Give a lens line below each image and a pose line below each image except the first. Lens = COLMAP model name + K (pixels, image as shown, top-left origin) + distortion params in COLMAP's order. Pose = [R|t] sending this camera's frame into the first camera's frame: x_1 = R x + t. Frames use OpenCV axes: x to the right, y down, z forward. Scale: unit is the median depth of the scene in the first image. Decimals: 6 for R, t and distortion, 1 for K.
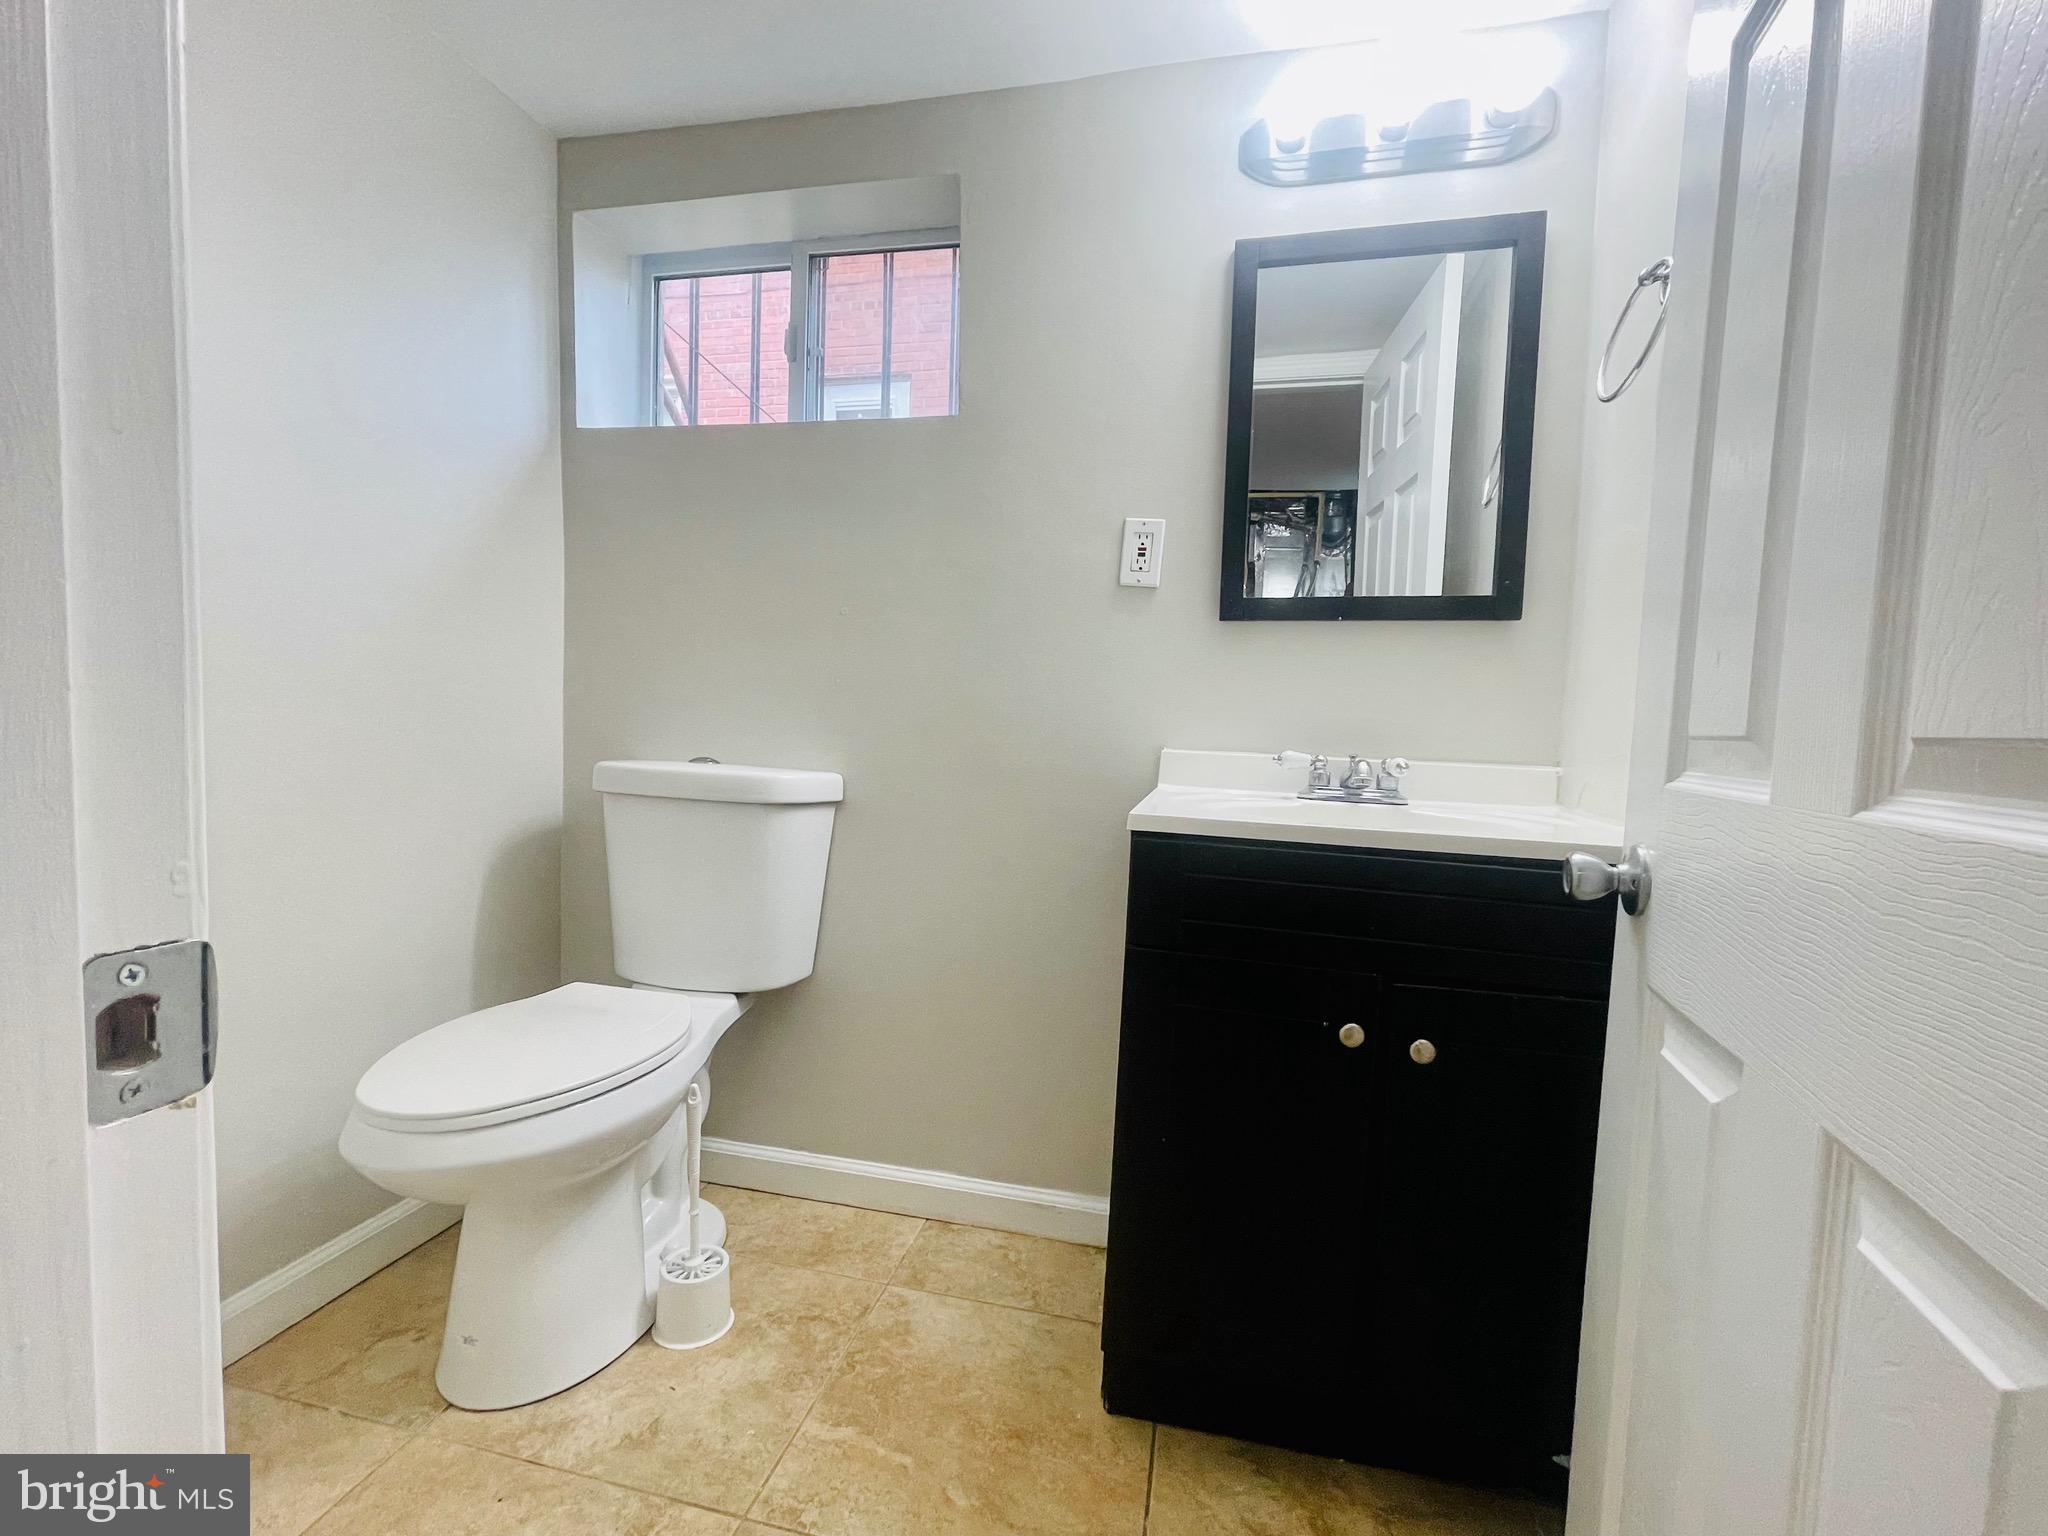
lens RADIAL K [[887.6, 0, 1019.5], [0, 887.6, 772.0], [0, 0, 1]] dist [-0.003082, 0.000595]
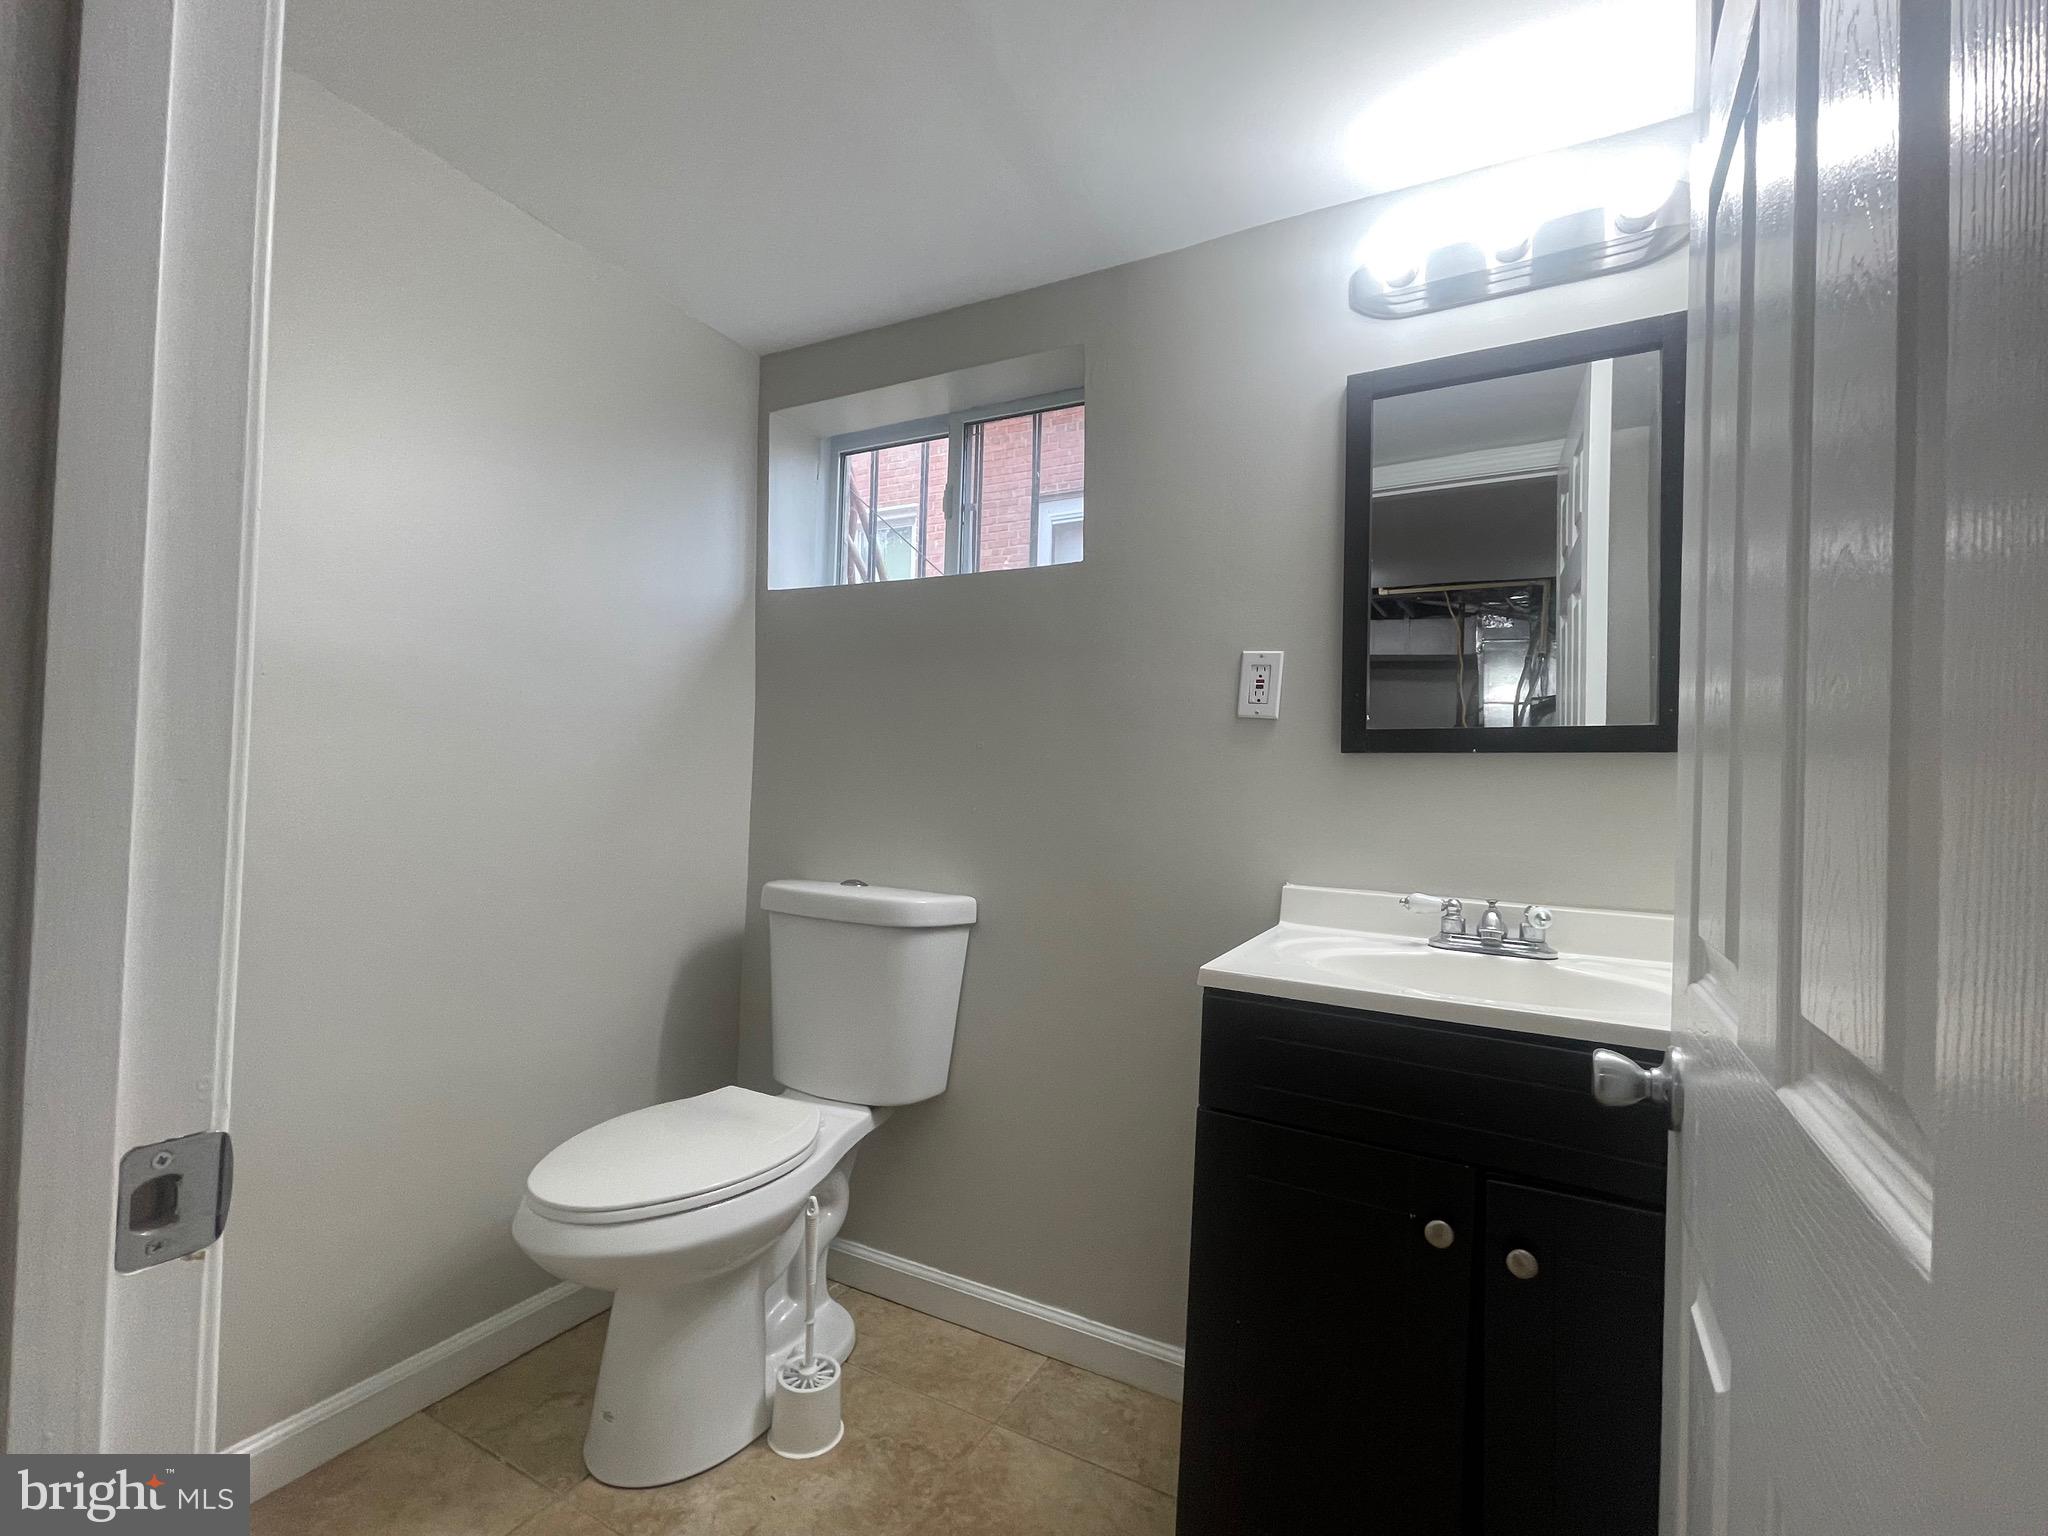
lens RADIAL K [[887.6, 0, 1033.8], [0, 887.6, 771.2], [0, 0, 1]] dist [-0.003082, 0.000595]
pose [[0.967738, -0.007223, -0.251853, 0.149209], [-0.016074, 0.995783, -0.090323, -0.060762], [0.251444, 0.091458, 0.963541, -0.011309]]
